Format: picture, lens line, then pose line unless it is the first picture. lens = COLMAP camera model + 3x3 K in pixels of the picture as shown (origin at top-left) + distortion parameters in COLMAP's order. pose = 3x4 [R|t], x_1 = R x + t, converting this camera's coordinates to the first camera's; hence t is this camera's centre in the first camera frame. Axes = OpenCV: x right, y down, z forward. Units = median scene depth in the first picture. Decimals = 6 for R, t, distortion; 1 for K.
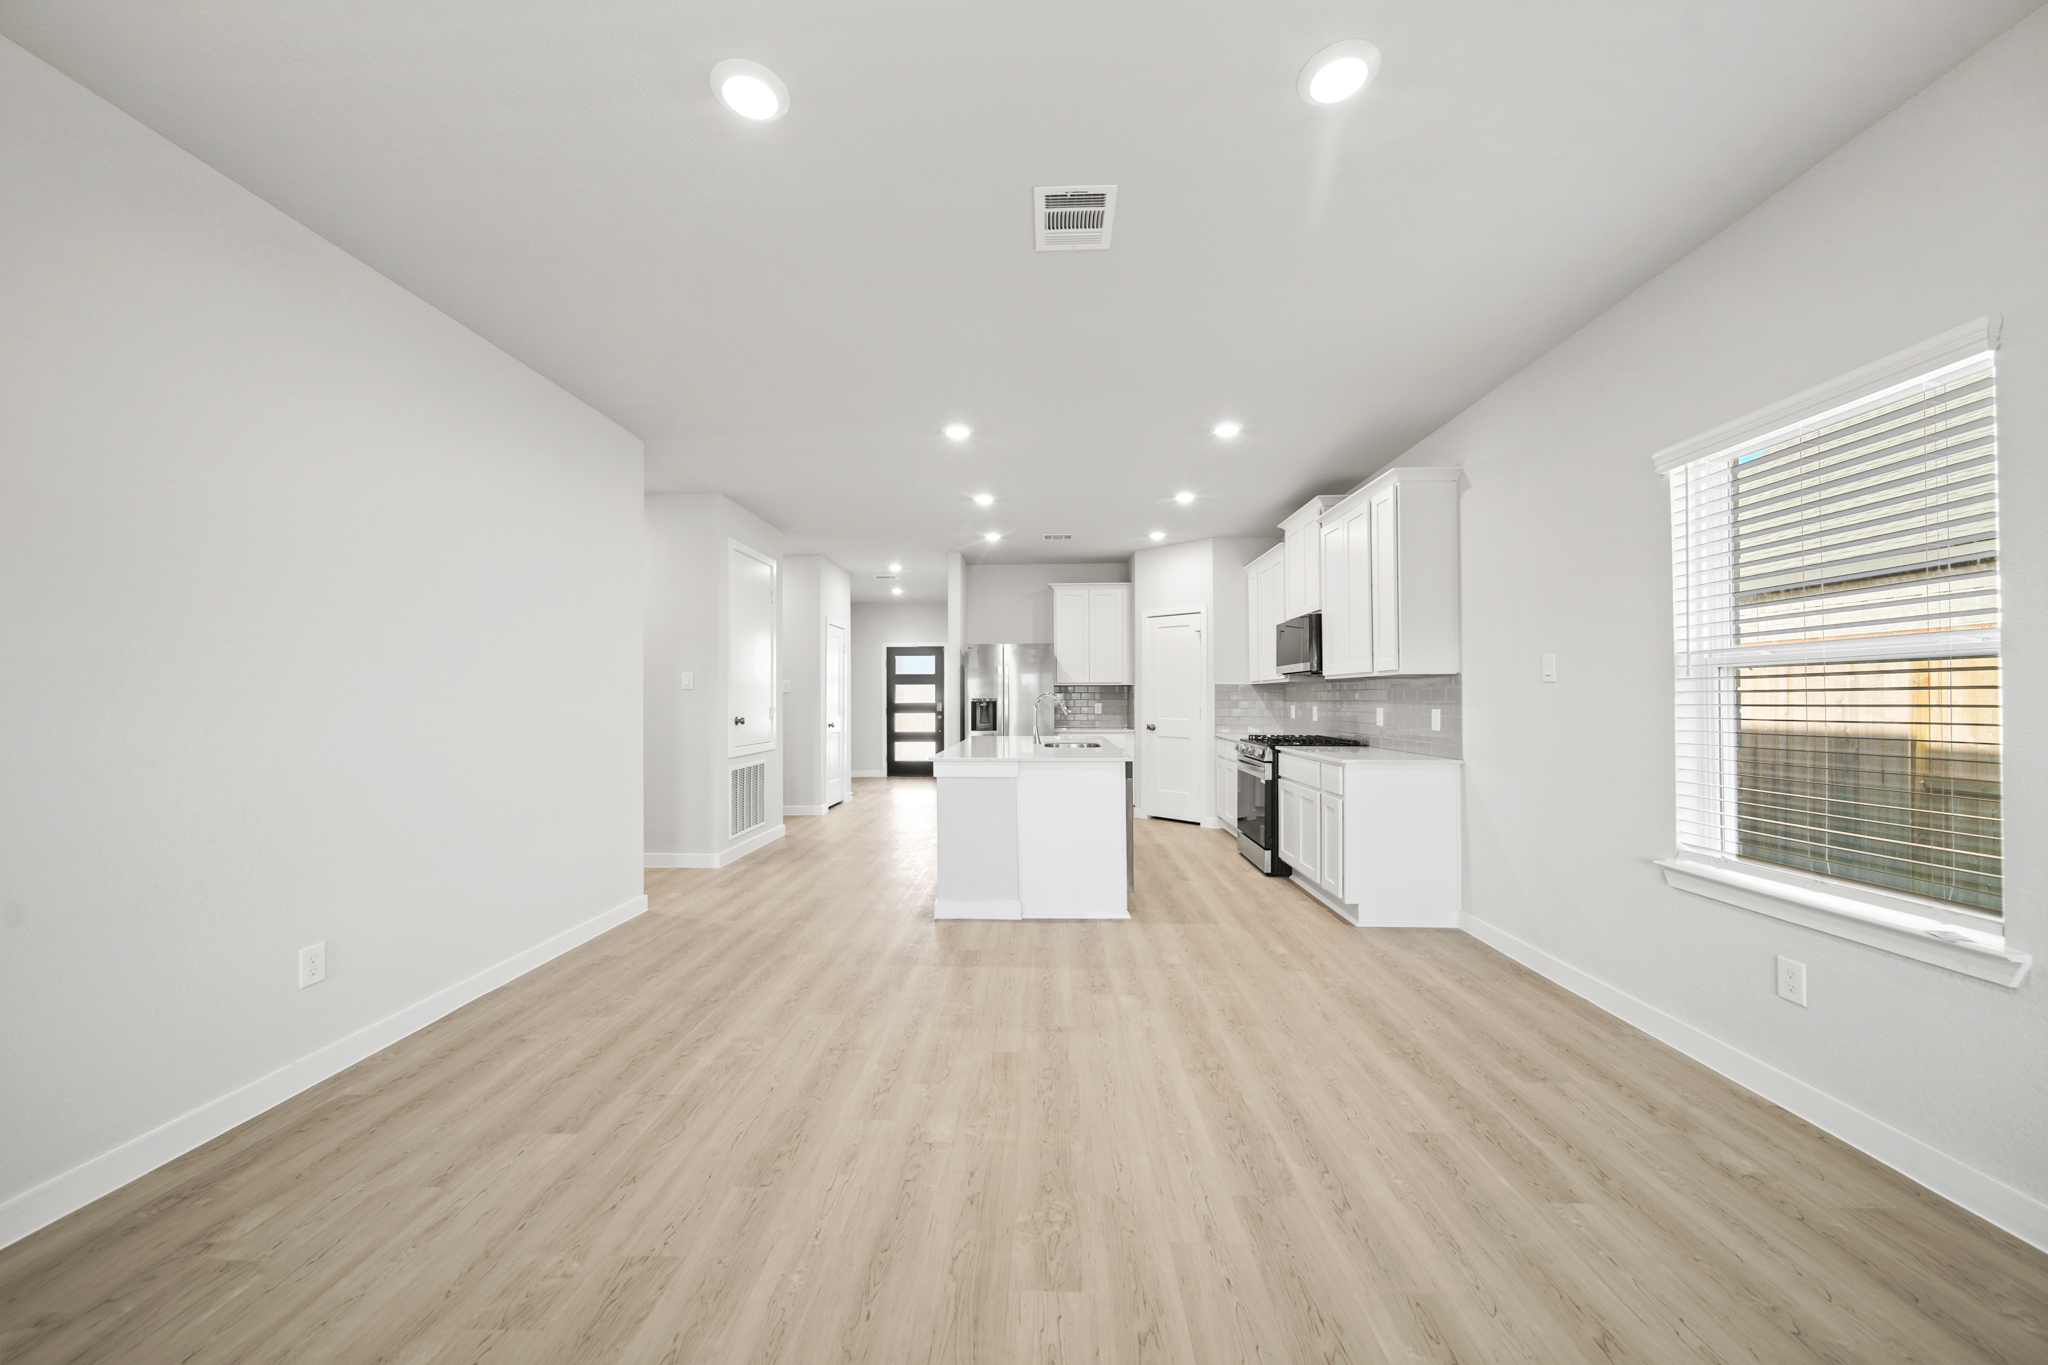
lens RADIAL K [[710.9, 0, 1026.0], [0, 710.9, 690.9], [0, 0, 1]] dist [-0.002075, -0.000118]
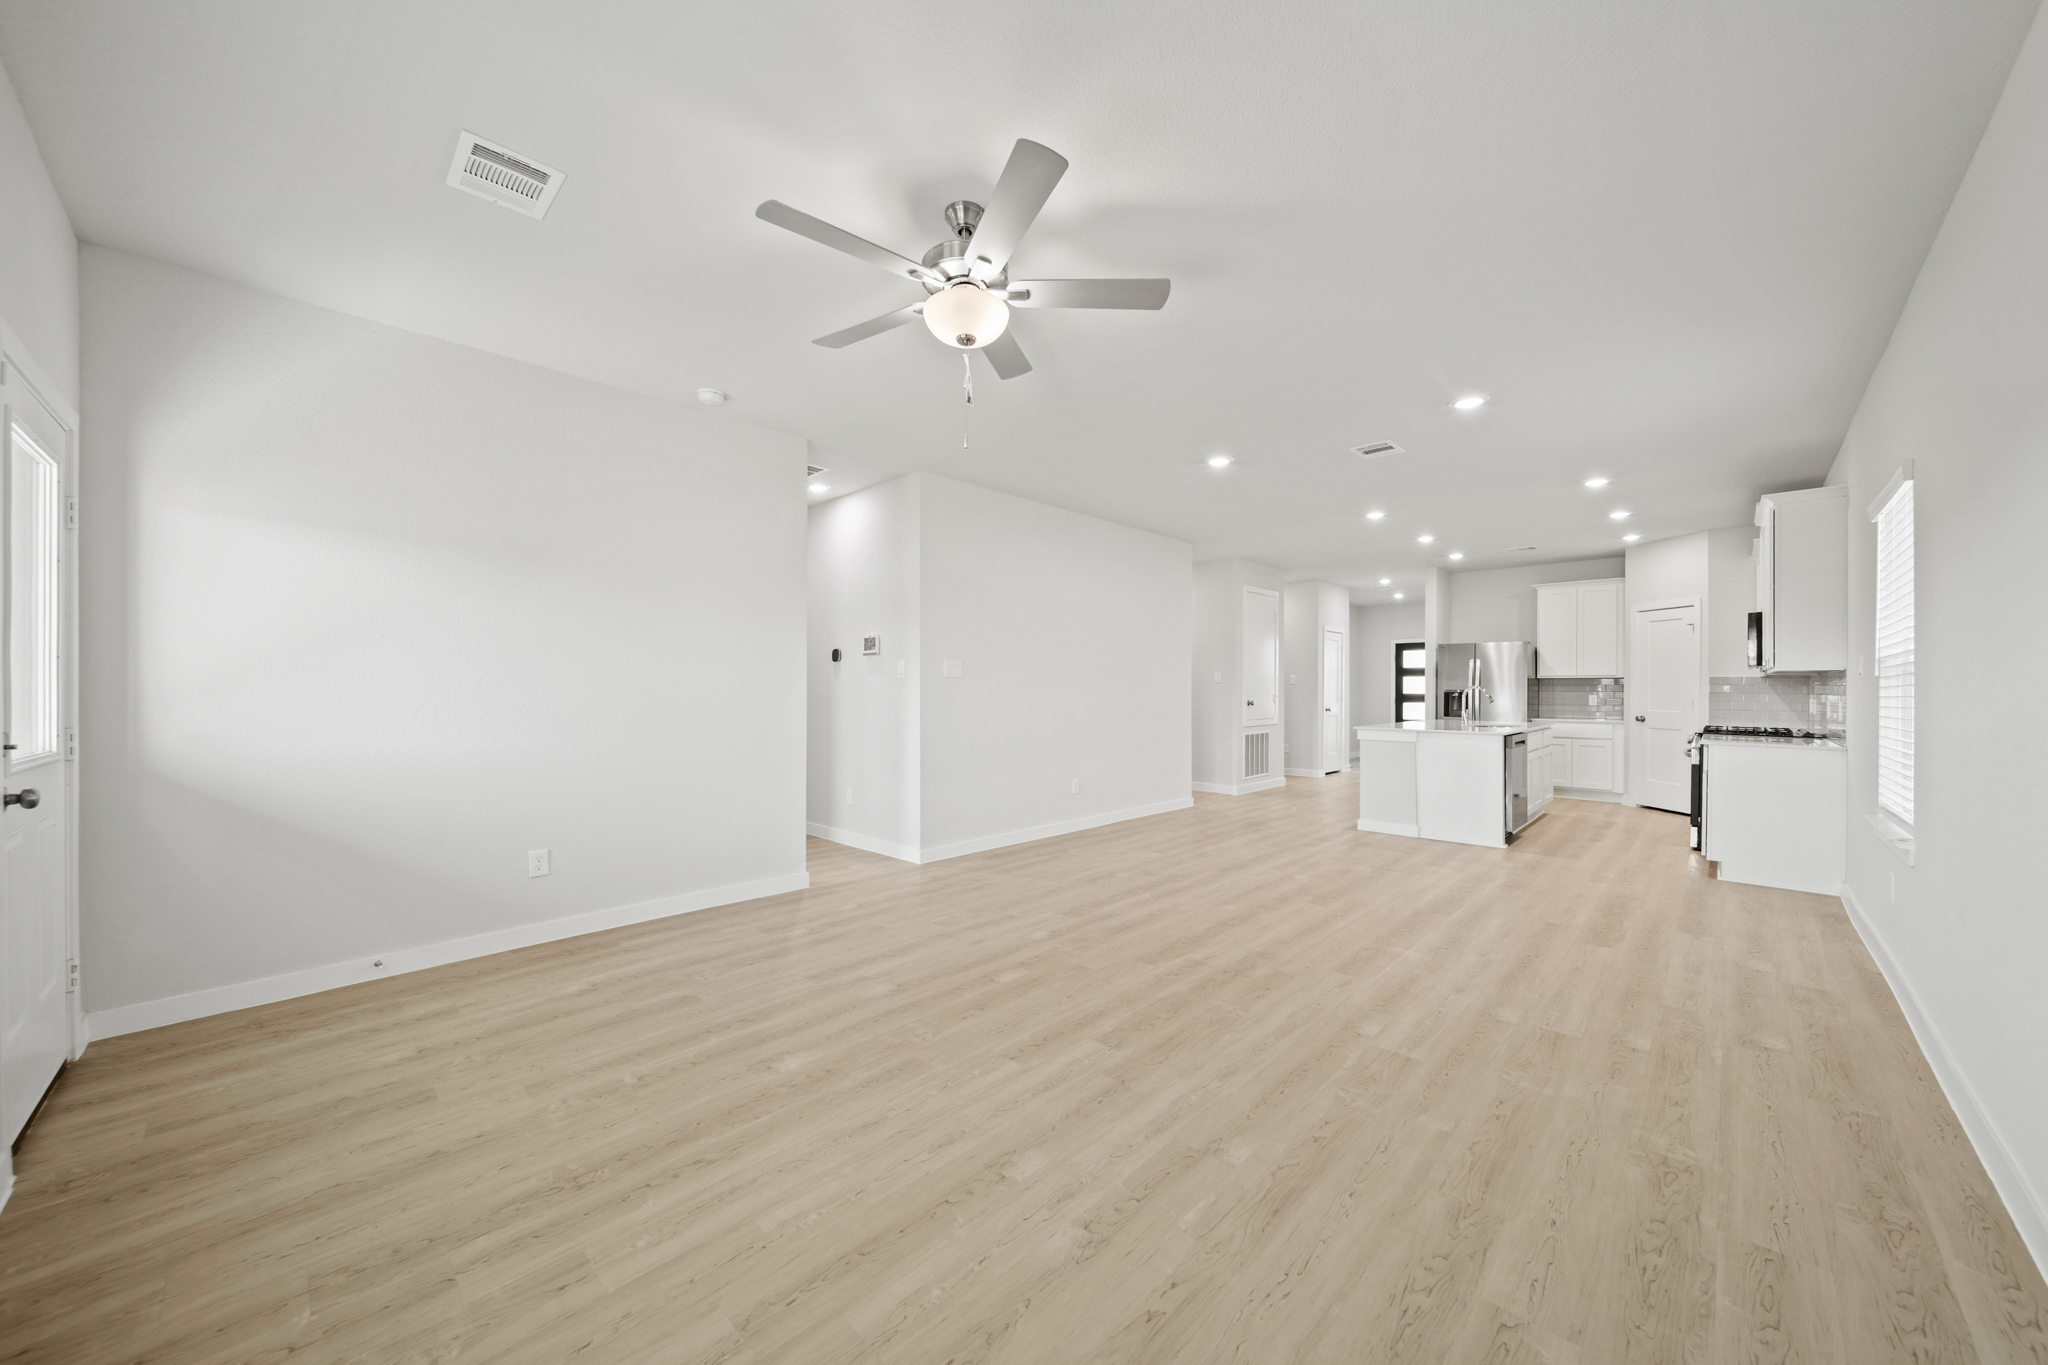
lens RADIAL K [[729.6, 0, 1011.7], [0, 729.6, 692.4], [0, 0, 1]] dist [-0.000561, -0.000066]
pose [[0.729607, 0.008877, -0.683809, 0.290442], [0.002374, 0.999877, 0.015513, -0.006638], [0.683862, -0.012942, 0.729497, -0.486537]]
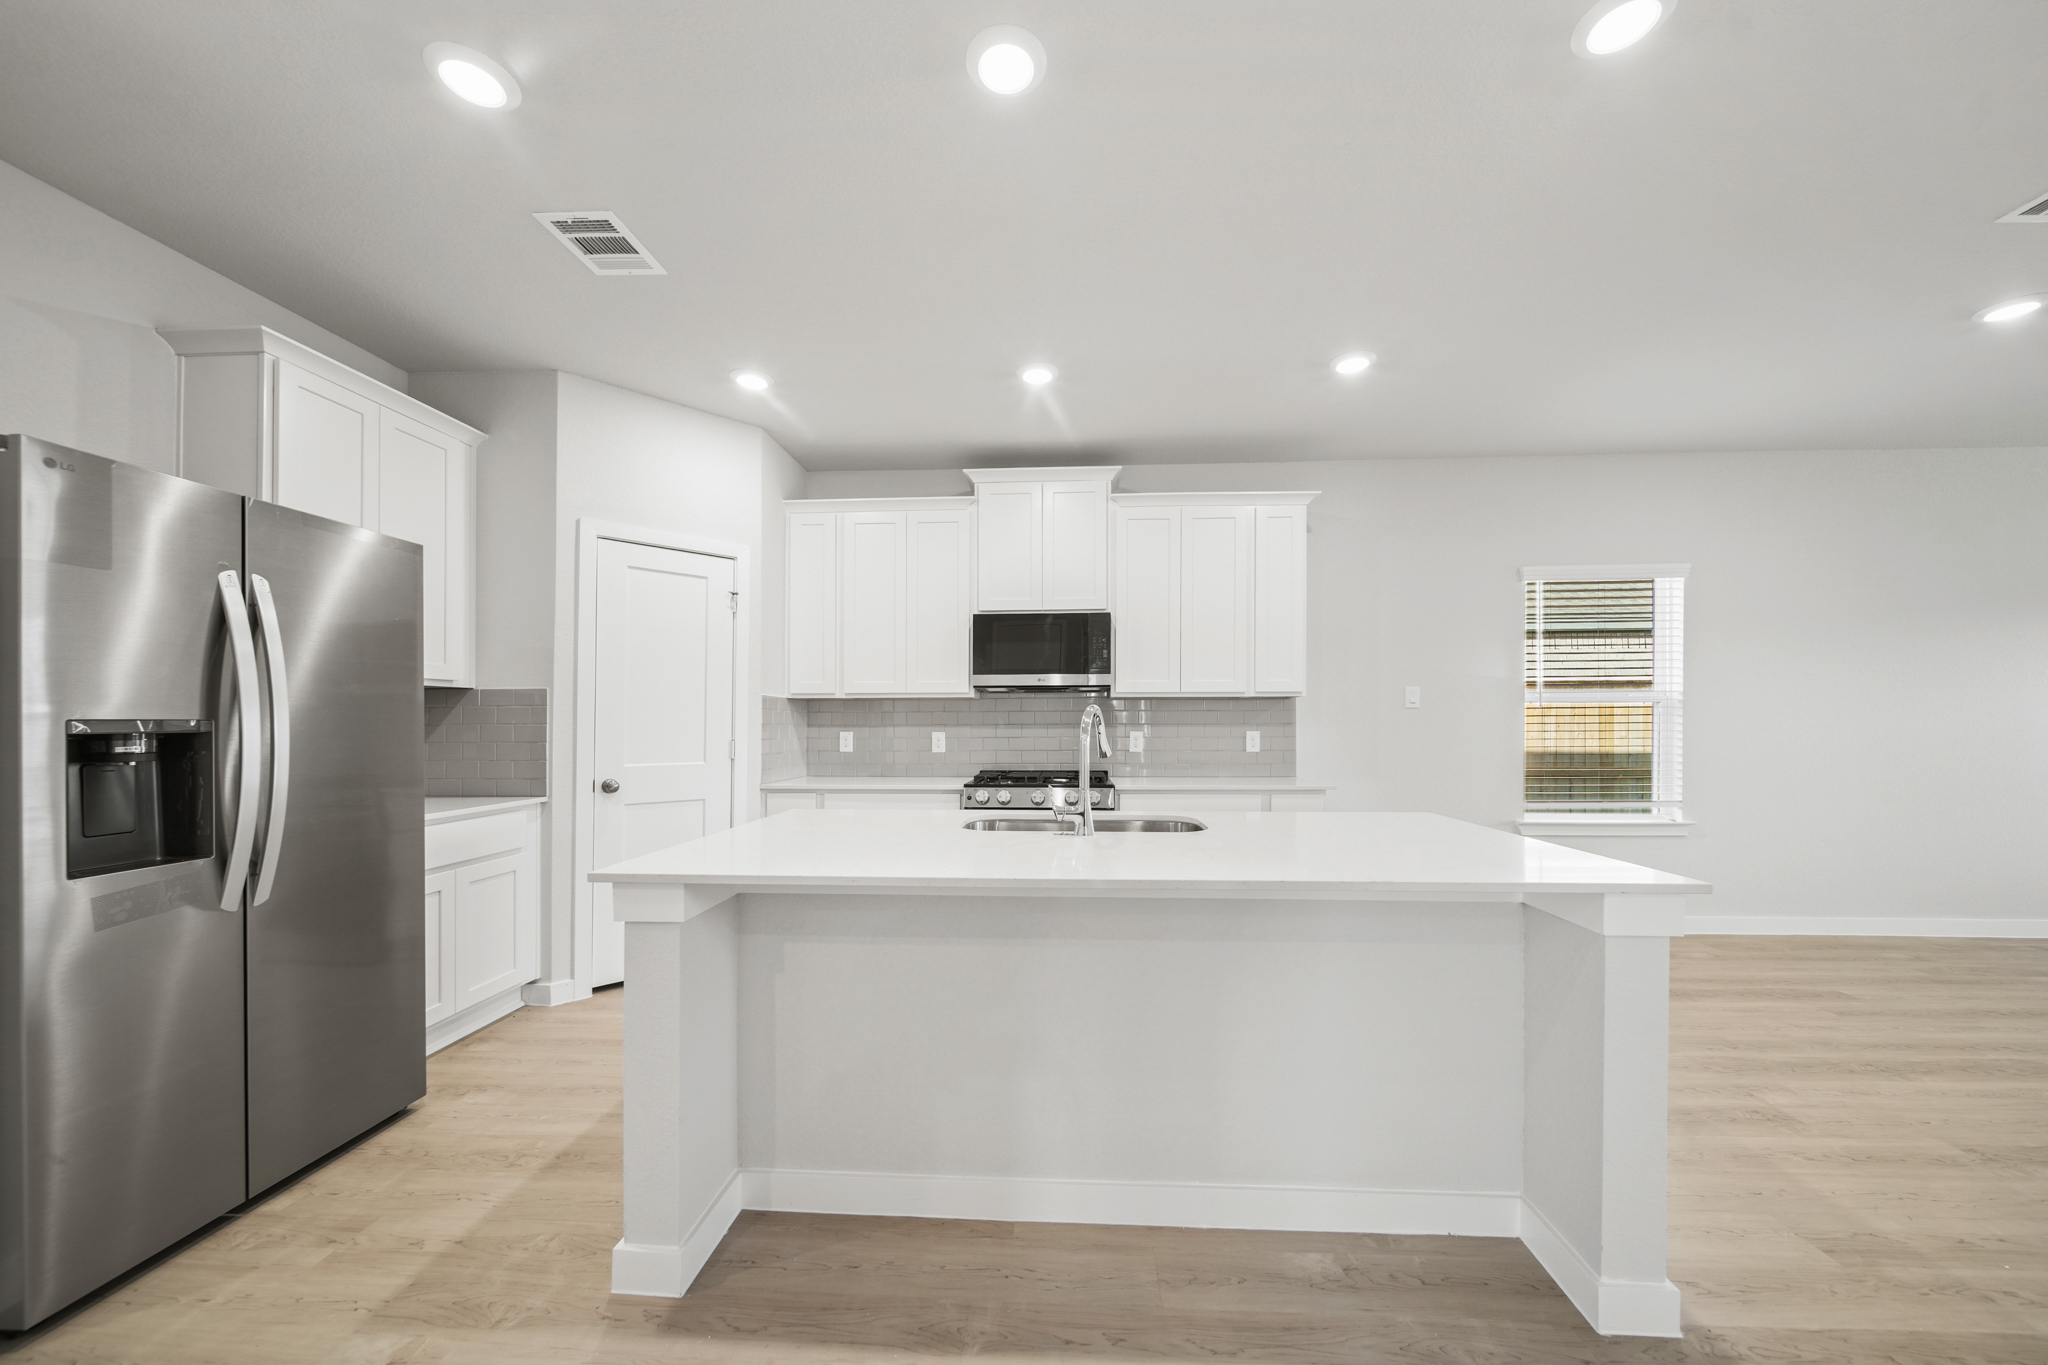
lens RADIAL K [[743.5, 0, 1028.0], [0, 743.5, 704.6], [0, 0, 1]] dist [-0.000569, -0.000006]
pose [[0.016424, 0.029067, 0.999443, -0.351387], [-0.006811, 0.999557, -0.028958, 0.014381], [-0.999842, -0.006331, 0.016615, 0.904730]]
